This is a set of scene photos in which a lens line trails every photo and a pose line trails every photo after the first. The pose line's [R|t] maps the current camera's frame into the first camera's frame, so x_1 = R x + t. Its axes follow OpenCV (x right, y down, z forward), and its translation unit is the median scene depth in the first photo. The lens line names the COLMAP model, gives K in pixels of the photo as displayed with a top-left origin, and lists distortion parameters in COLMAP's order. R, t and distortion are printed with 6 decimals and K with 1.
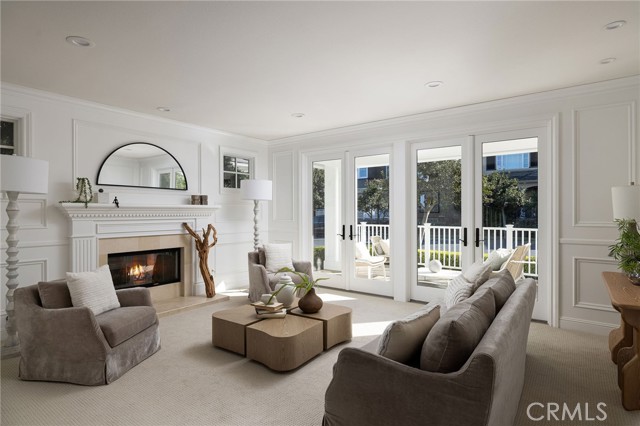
lens RADIAL K [[345.3, 0, 319.6], [0, 345.3, 211.4], [0, 0, 1]] dist [0.003982, 0.000100]
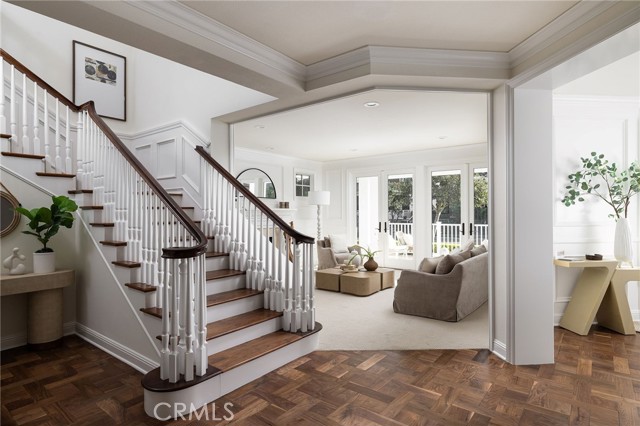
lens RADIAL K [[355.9, 0, 319.7], [0, 355.9, 211.9], [0, 0, 1]] dist [-0.003126, -0.000366]
pose [[0.999763, -0.000435, -0.021758, -0.148164], [0.000392, 0.999998, -0.001973, -0.000482], [0.021759, 0.001964, 0.999761, -0.482277]]
